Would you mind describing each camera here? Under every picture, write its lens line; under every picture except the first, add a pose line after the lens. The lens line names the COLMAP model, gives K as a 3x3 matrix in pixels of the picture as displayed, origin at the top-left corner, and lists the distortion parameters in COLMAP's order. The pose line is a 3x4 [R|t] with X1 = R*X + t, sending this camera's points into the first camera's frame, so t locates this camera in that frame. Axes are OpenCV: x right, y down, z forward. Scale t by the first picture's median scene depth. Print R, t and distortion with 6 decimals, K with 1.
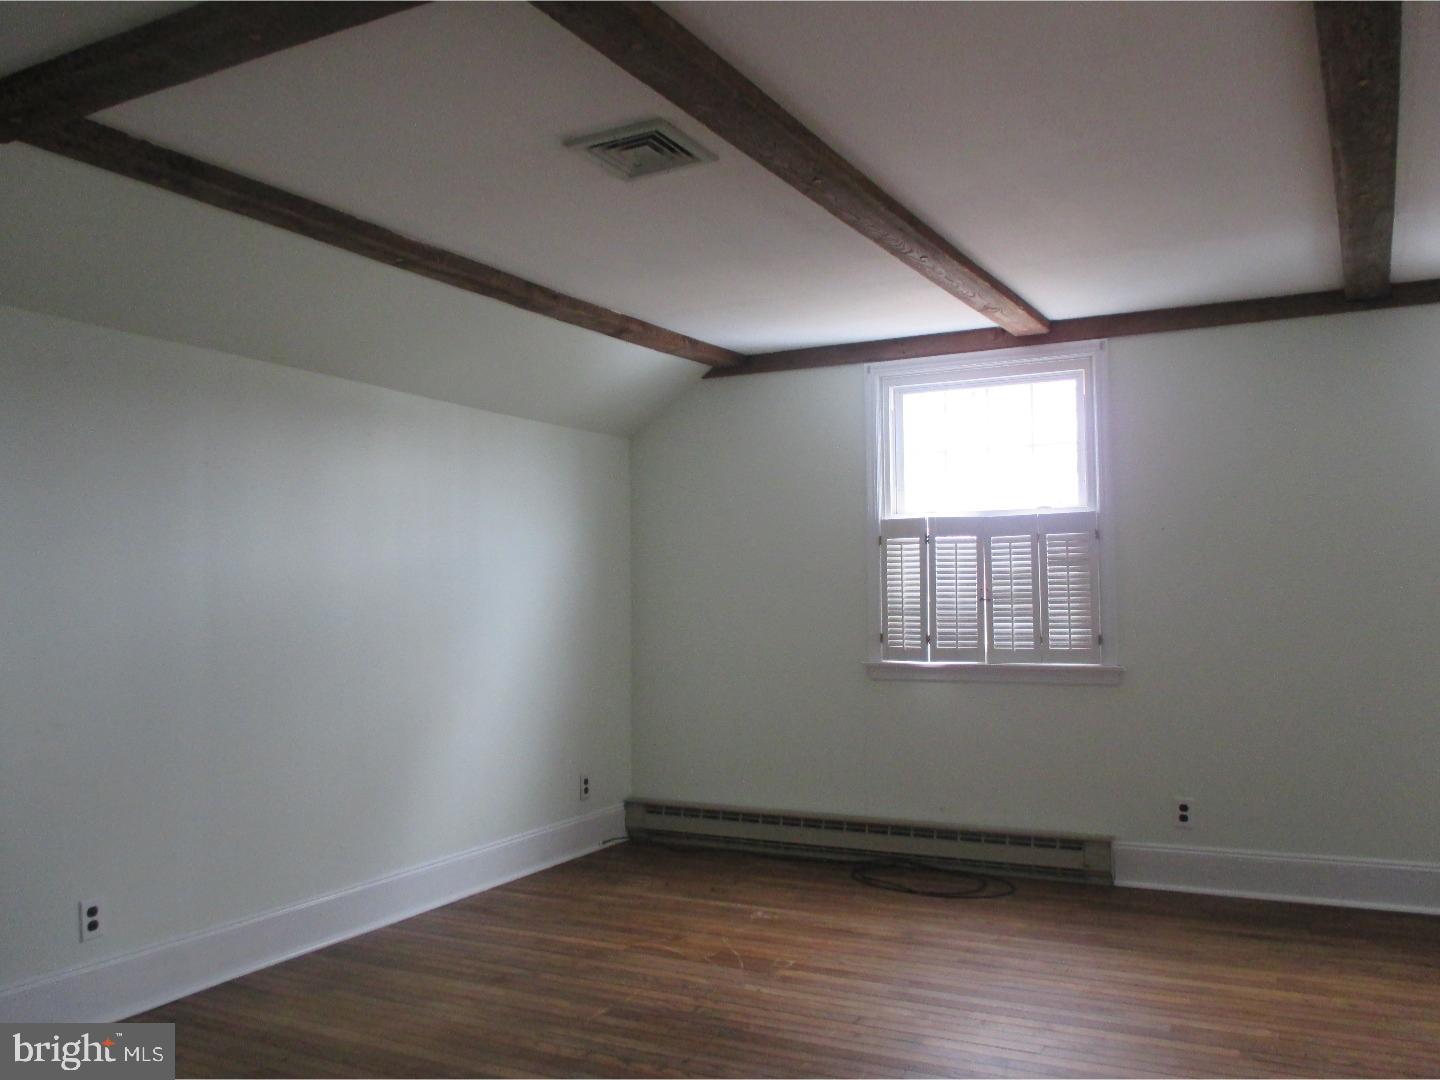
lens RADIAL K [[1202.3, 0, 714.8], [0, 1202.3, 542.9], [0, 0, 1]] dist [-0.009381, 0.002006]
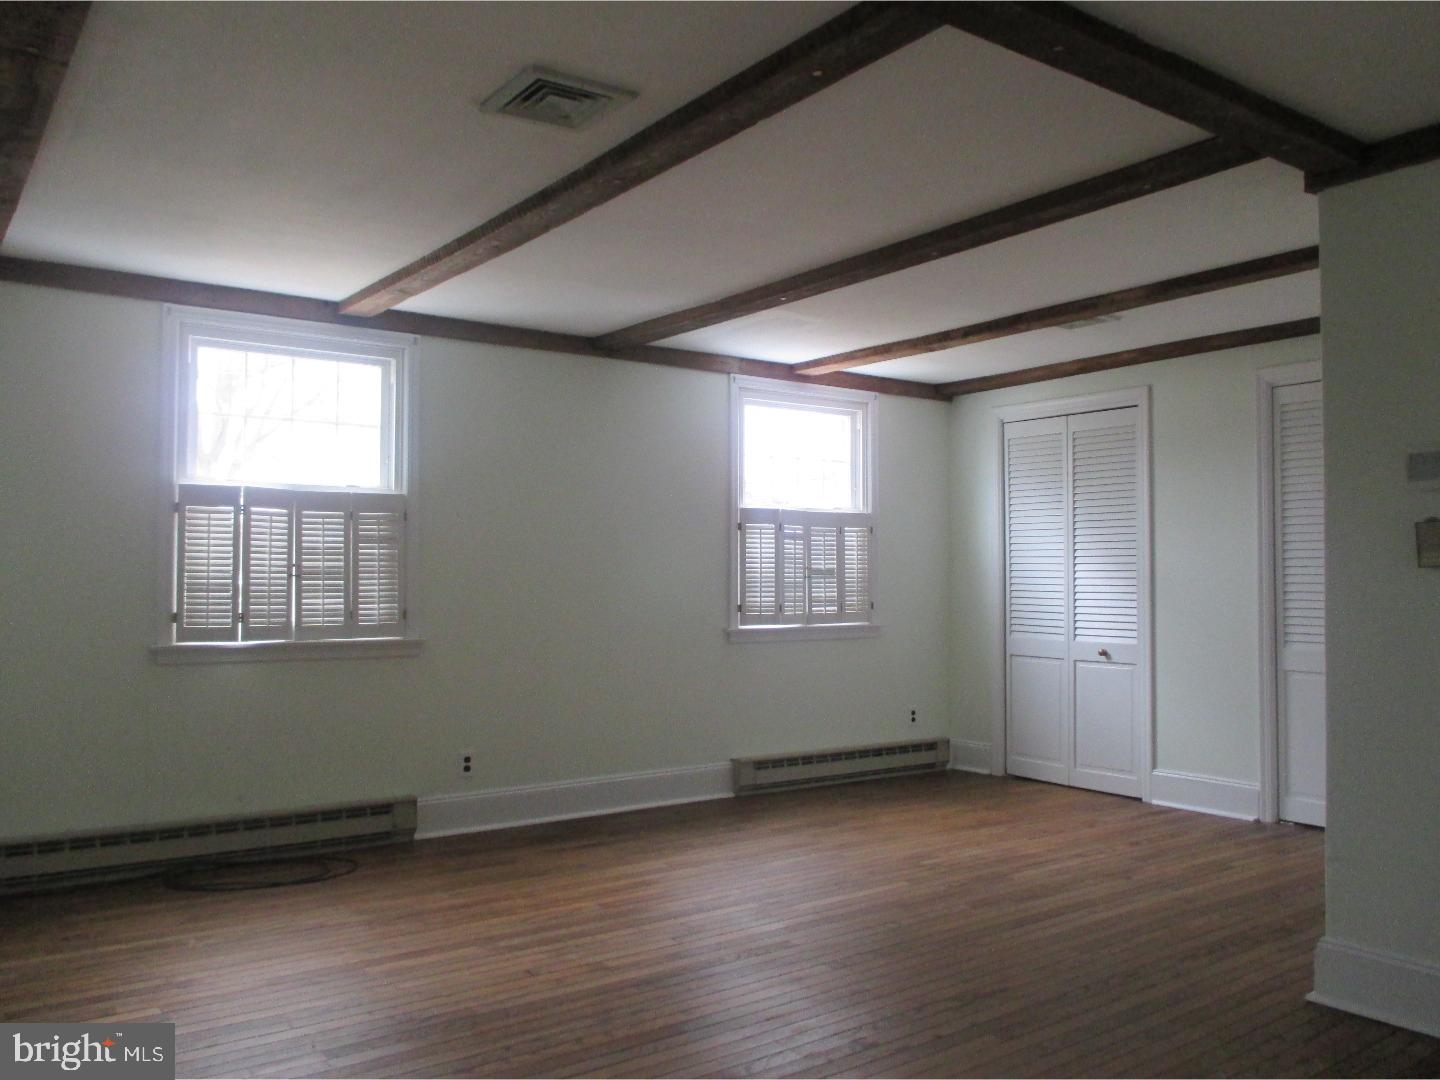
lens RADIAL K [[1202.3, 0, 712.5], [0, 1202.3, 538.7], [0, 0, 1]] dist [-0.009381, 0.002006]
pose [[0.444798, 0.038585, 0.894799, -0.508775], [-0.049366, 0.998609, -0.018521, 0.019209], [-0.894269, -0.035935, 0.446084, 0.272590]]
